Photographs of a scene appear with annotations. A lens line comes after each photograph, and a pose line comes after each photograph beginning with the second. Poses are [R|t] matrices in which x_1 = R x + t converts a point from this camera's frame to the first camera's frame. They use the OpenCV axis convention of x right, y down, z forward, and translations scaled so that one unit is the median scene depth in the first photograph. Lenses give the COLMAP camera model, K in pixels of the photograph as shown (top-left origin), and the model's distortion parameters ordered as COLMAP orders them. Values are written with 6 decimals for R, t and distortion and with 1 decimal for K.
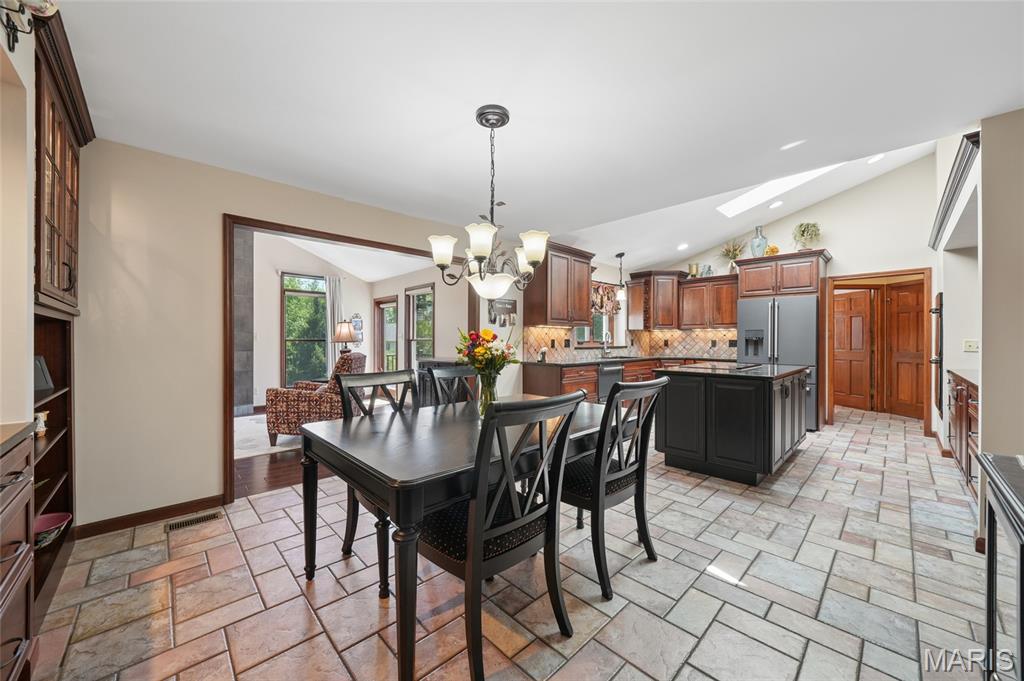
lens RADIAL K [[379.6, 0, 515.1], [0, 379.6, 341.6], [0, 0, 1]] dist [-0.014403, 0.000137]
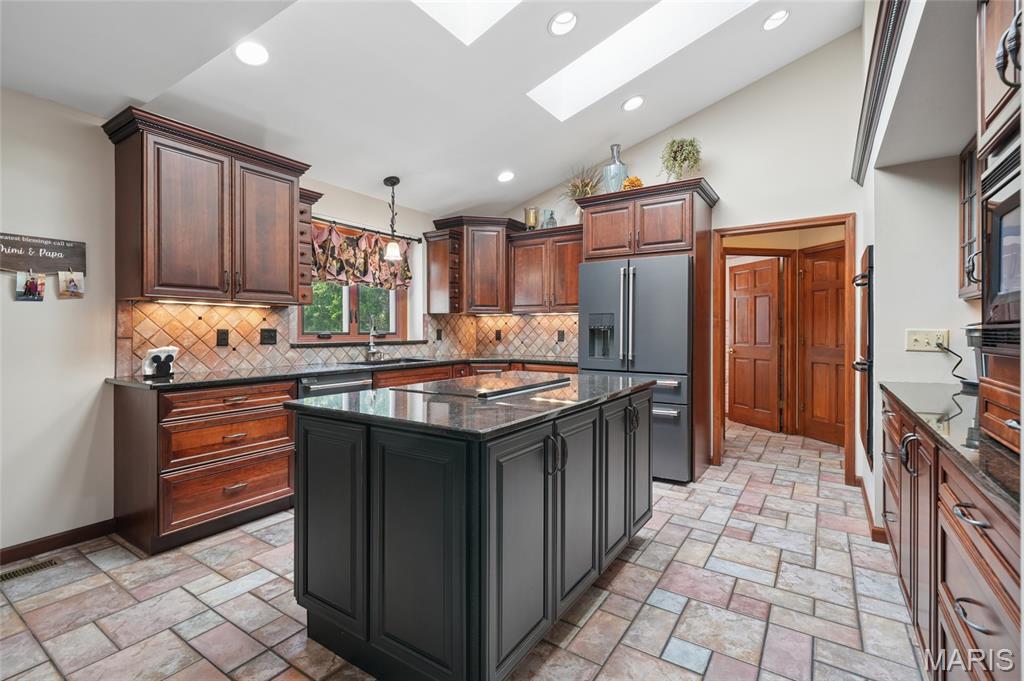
lens RADIAL K [[460.6, 0, 514.7], [0, 460.6, 334.2], [0, 0, 1]] dist [0.008139, -0.000599]
pose [[0.978536, -0.002424, 0.206062, 0.339539], [0.001562, 0.999989, 0.004343, -0.001519], [-0.206070, -0.003928, 0.978529, 0.305317]]
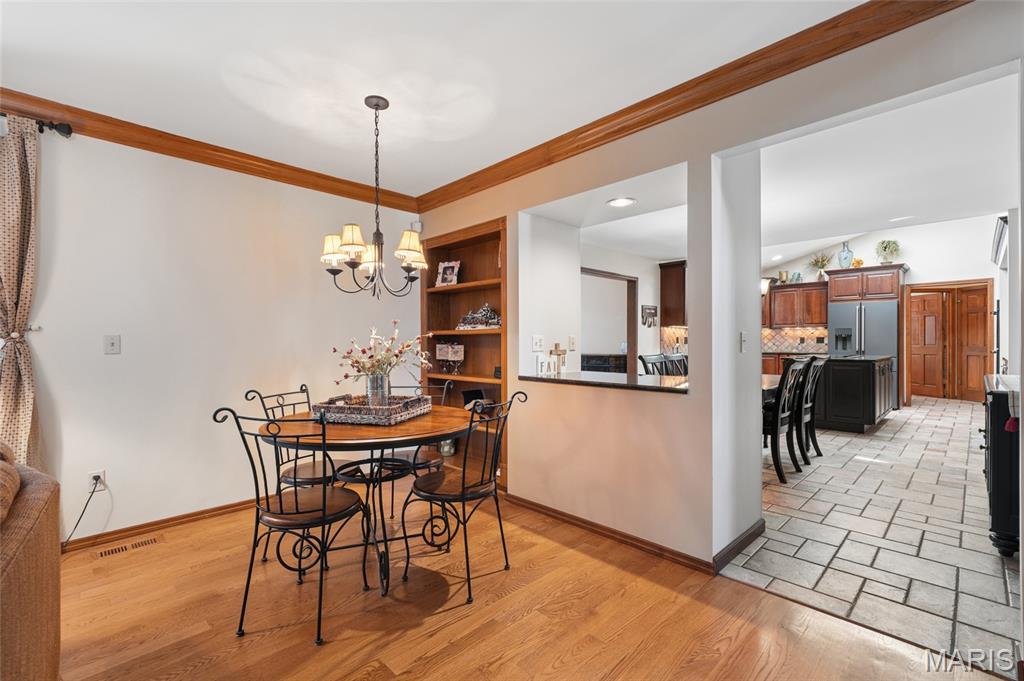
lens RADIAL K [[440.8, 0, 510.3], [0, 440.8, 342.2], [0, 0, 1]] dist [0.004292, -0.001381]
pose [[0.999864, -0.004787, -0.015766, -0.407167], [0.004792, 0.999988, 0.000288, 0.007679], [0.015764, -0.000364, 0.999876, -0.430547]]
